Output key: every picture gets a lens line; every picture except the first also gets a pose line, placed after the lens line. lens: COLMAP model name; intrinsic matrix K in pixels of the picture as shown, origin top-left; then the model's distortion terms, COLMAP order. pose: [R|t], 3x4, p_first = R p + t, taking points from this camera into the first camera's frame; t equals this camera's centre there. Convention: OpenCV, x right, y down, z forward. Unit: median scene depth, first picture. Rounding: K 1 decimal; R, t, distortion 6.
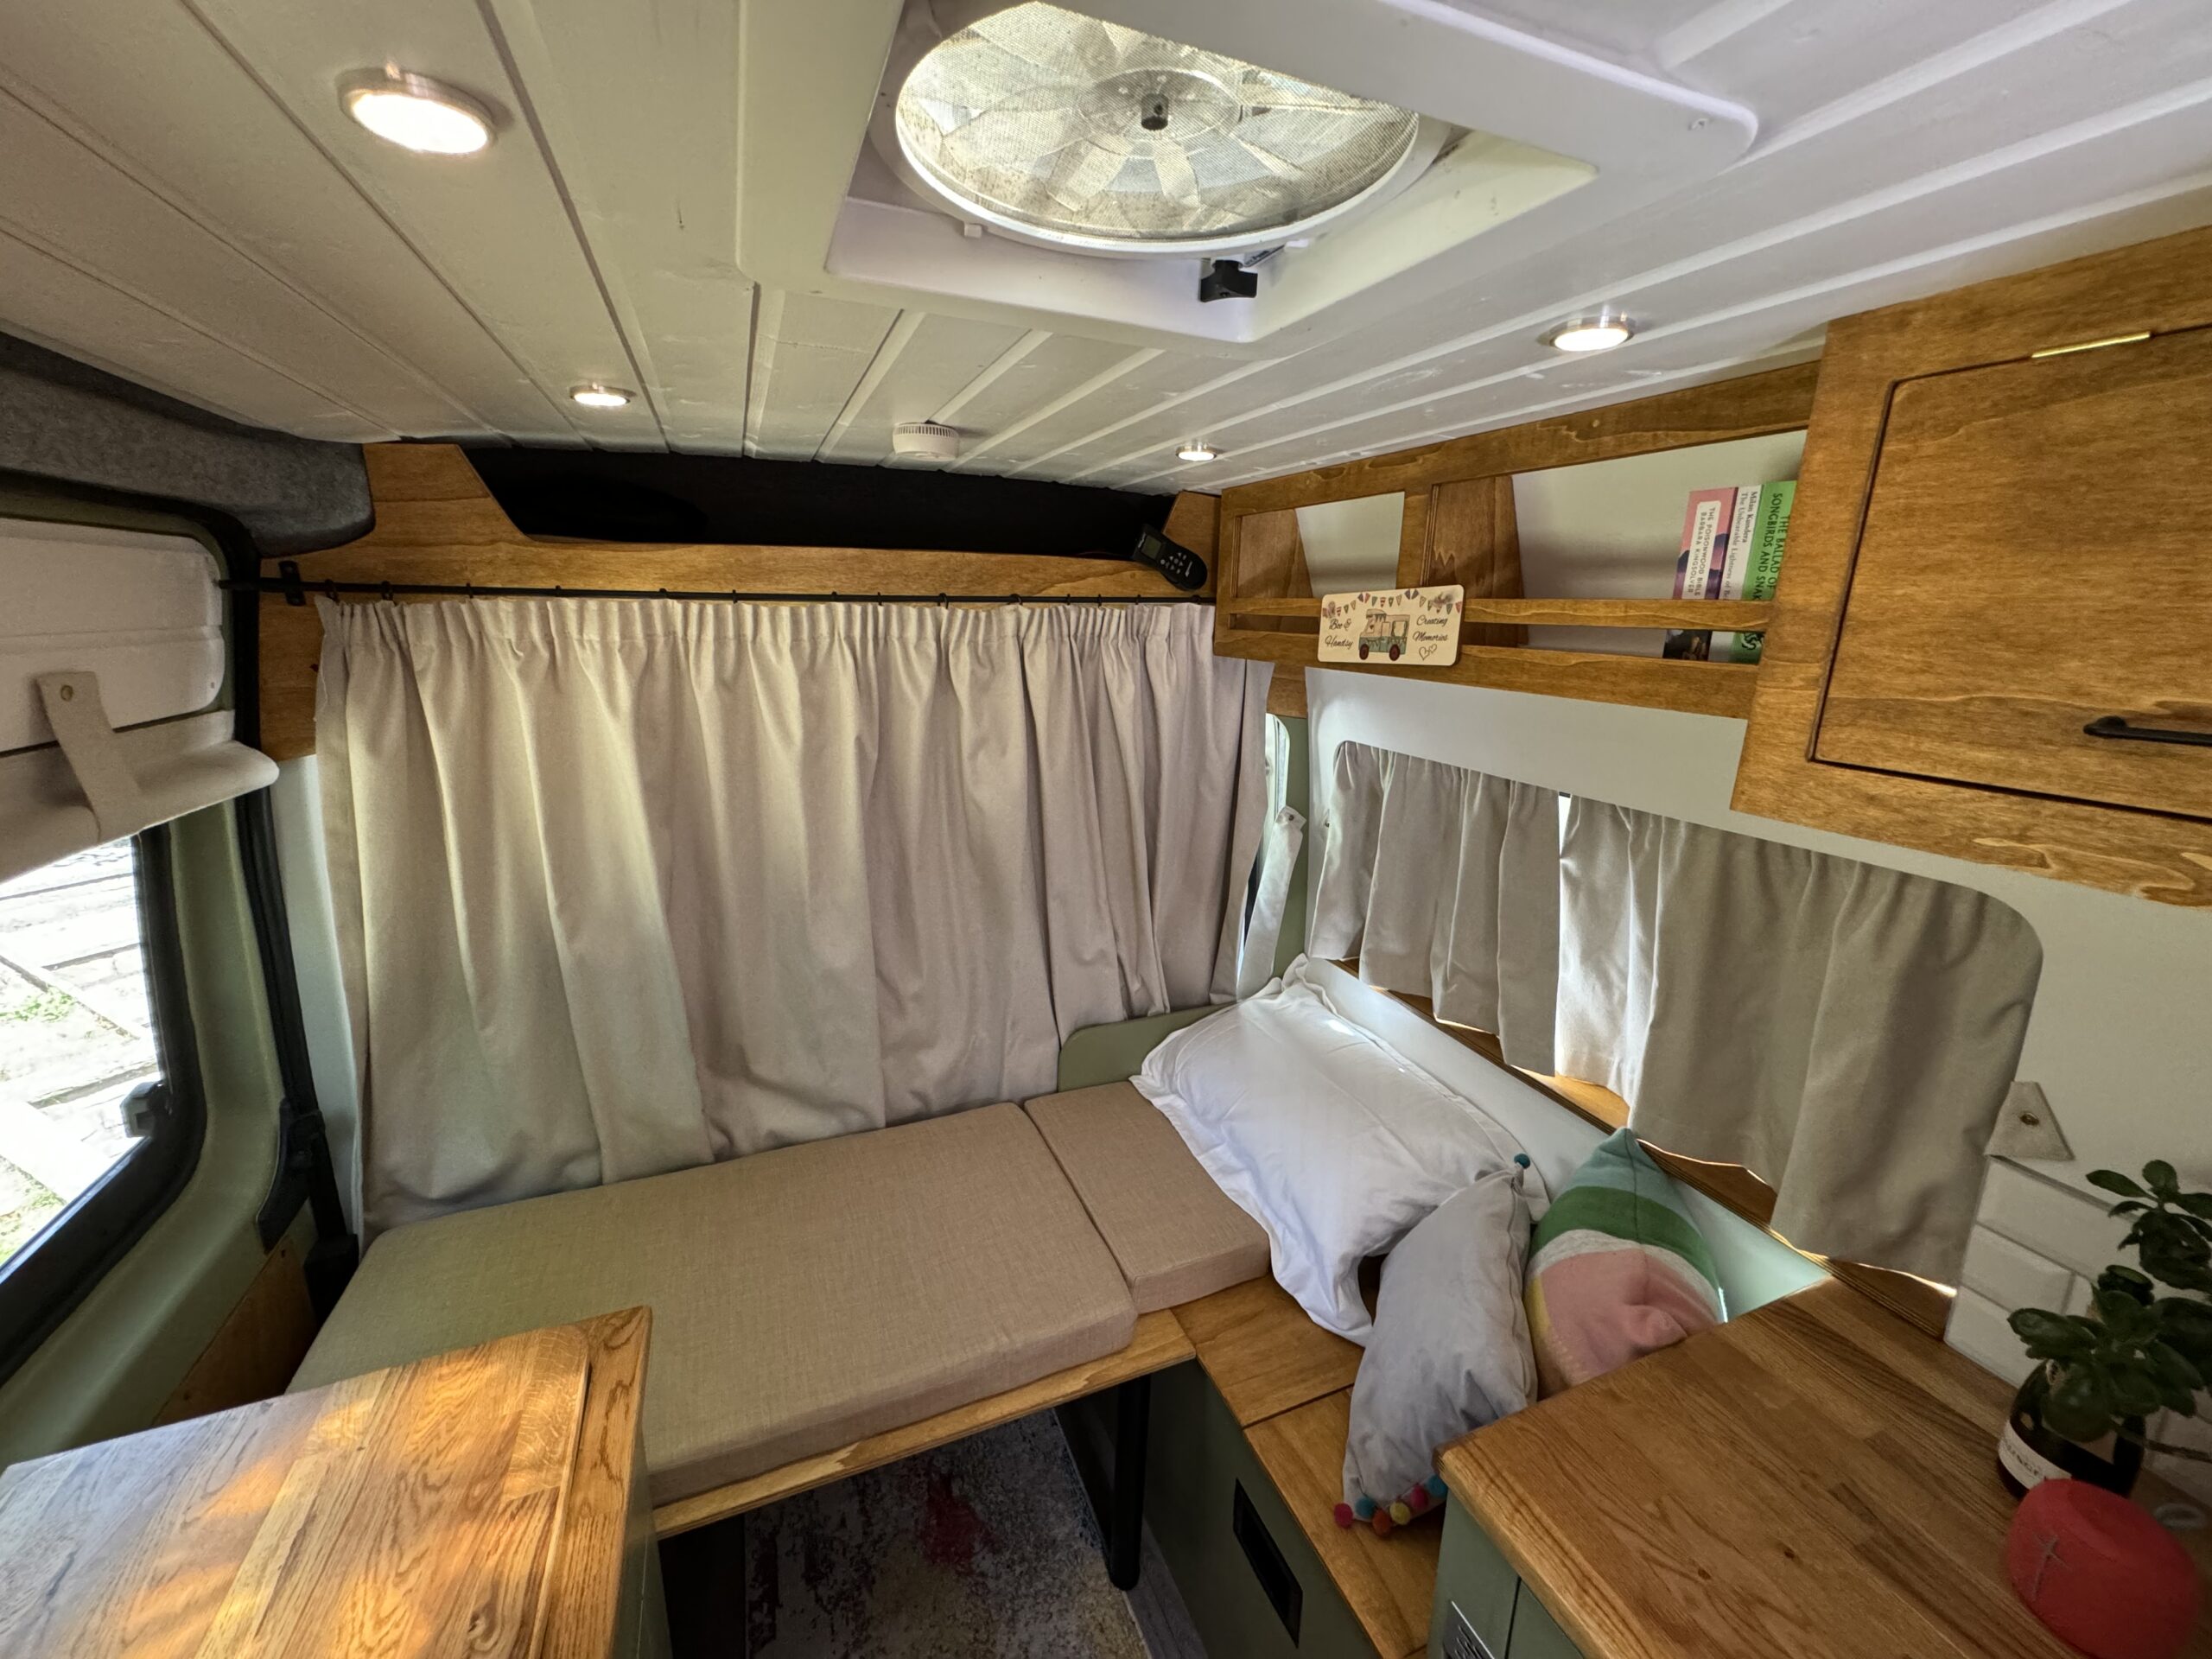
lens RADIAL K [[903.1, 0, 1124.8], [0, 903.1, 814.7], [0, 0, 1]] dist [0.000768, 0.000363]
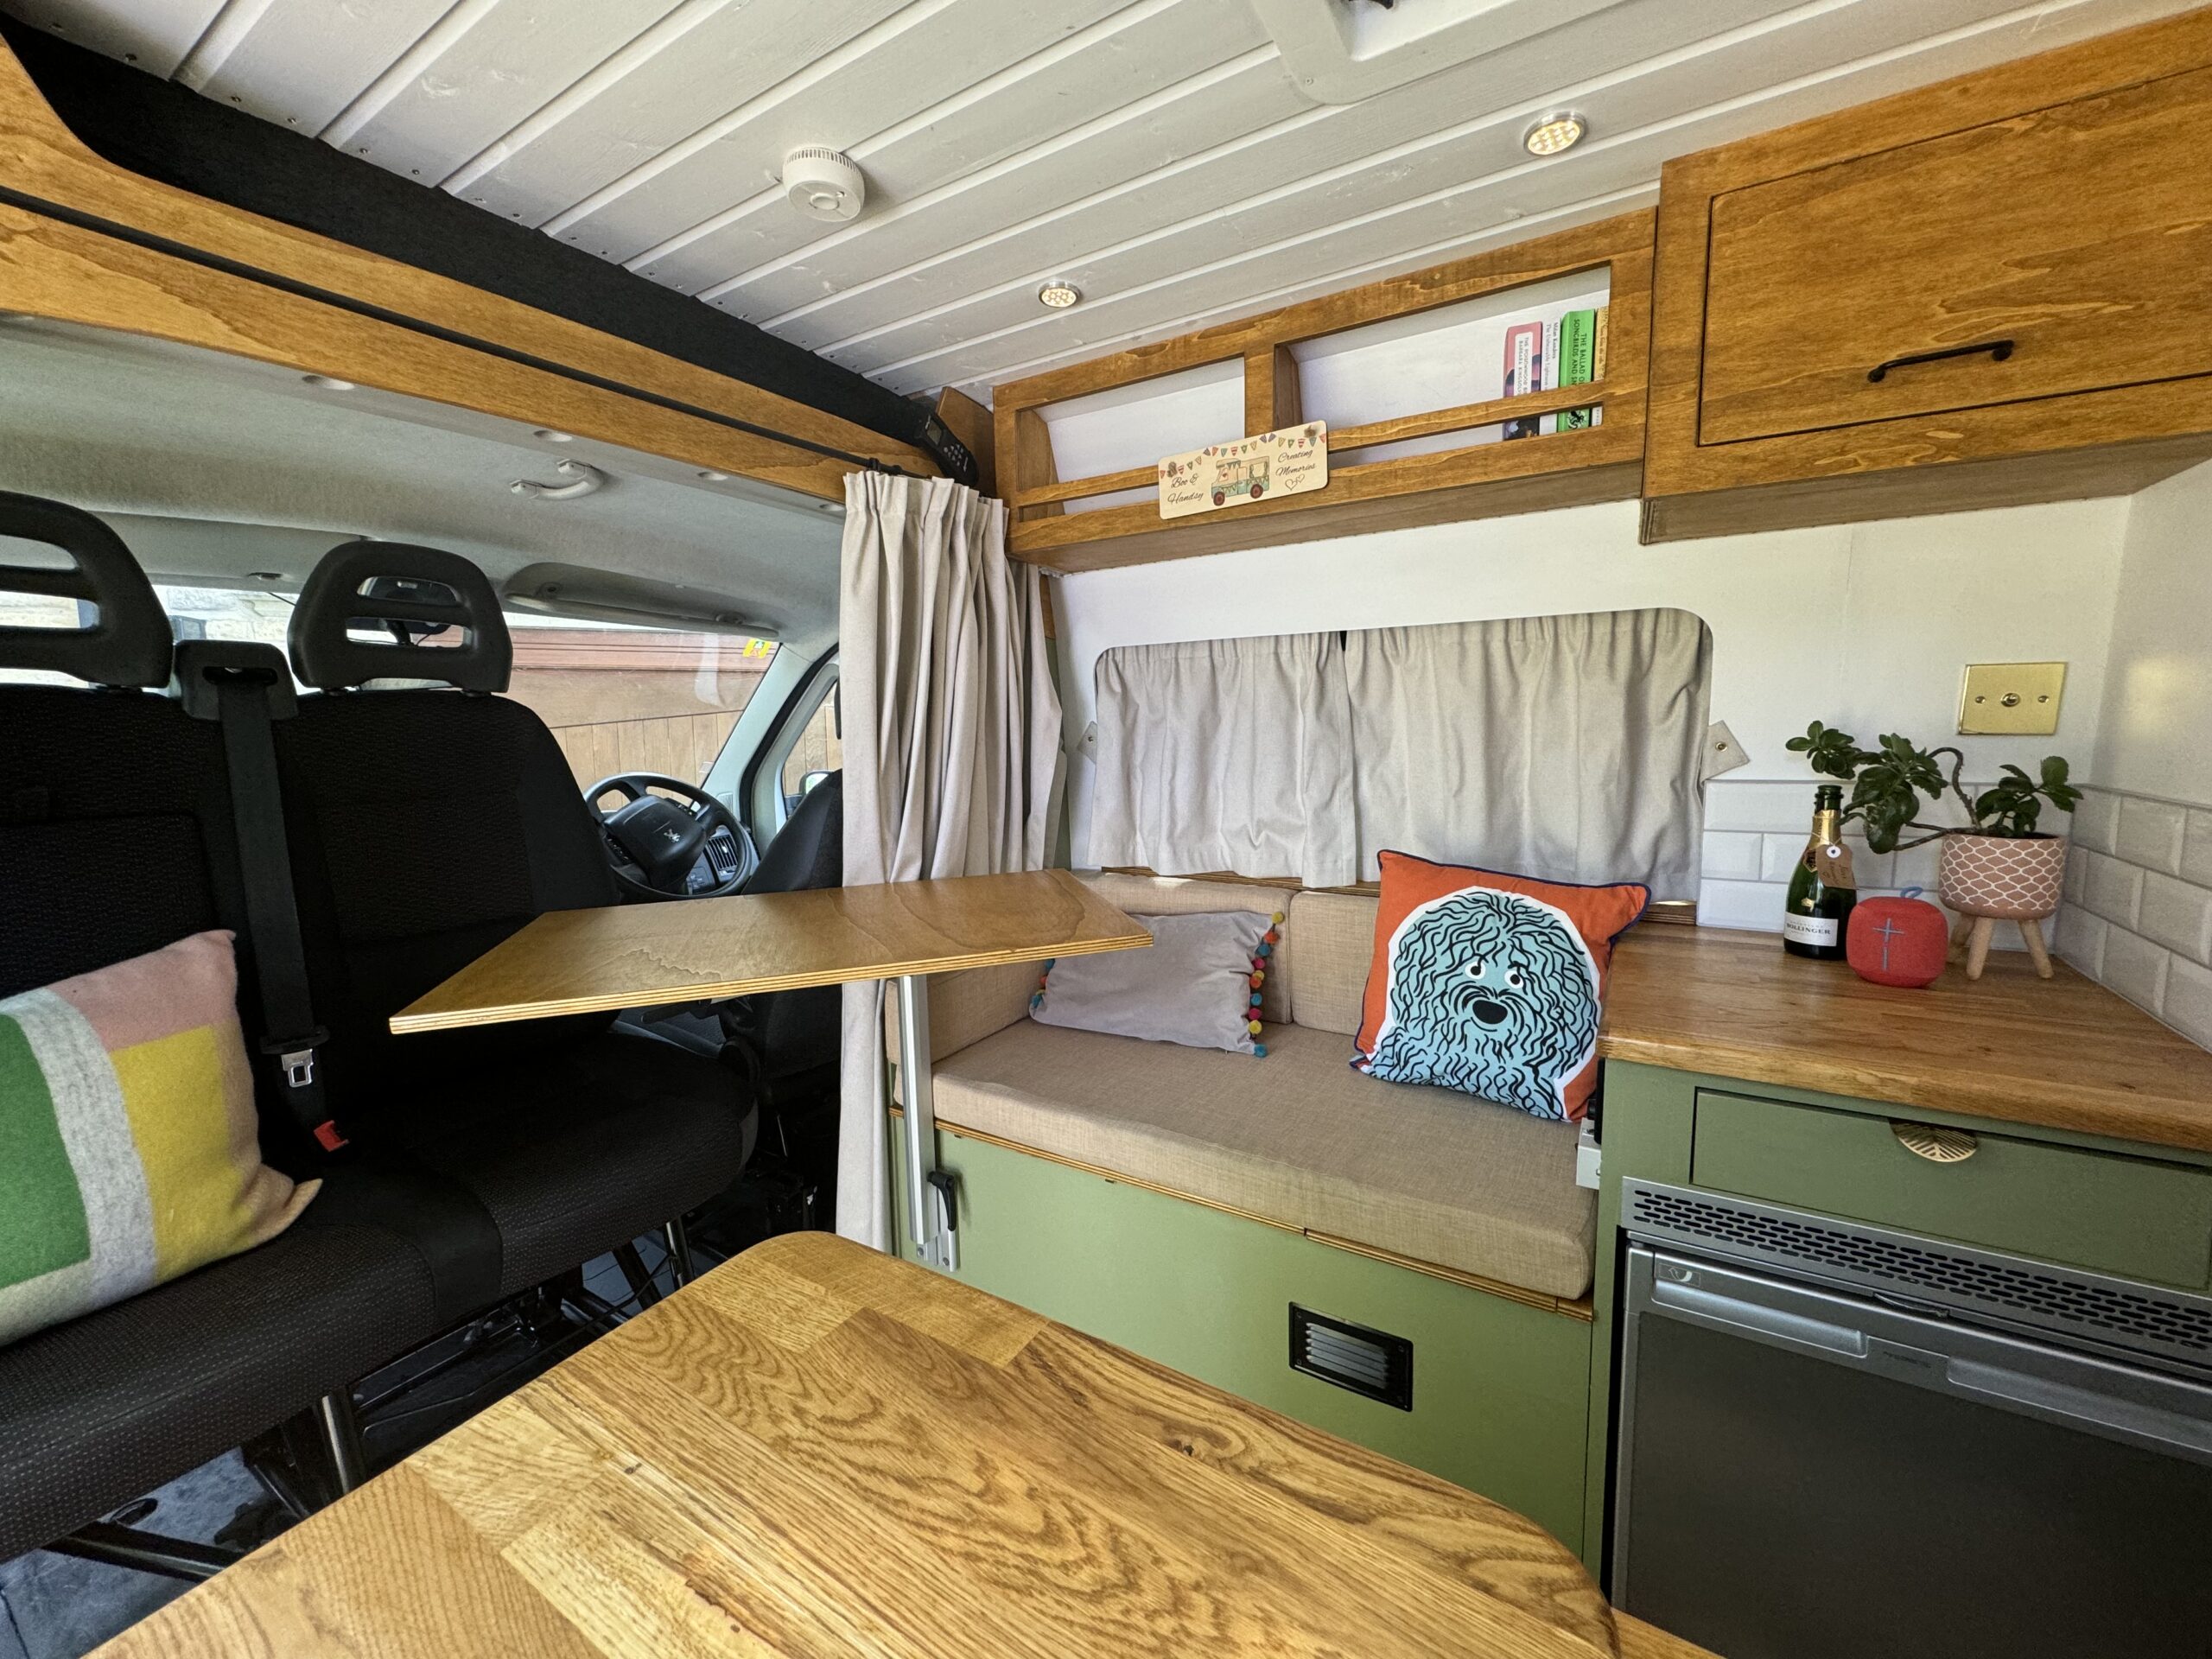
lens RADIAL K [[887.1, 0, 1101.8], [0, 887.1, 833.5], [0, 0, 1]] dist [-0.001278, 0.000762]
pose [[0.805761, -0.102590, 0.583288, -1.003994], [0.177428, 0.981461, -0.072480, 0.525435], [-0.565039, 0.161893, 0.809025, 0.502998]]
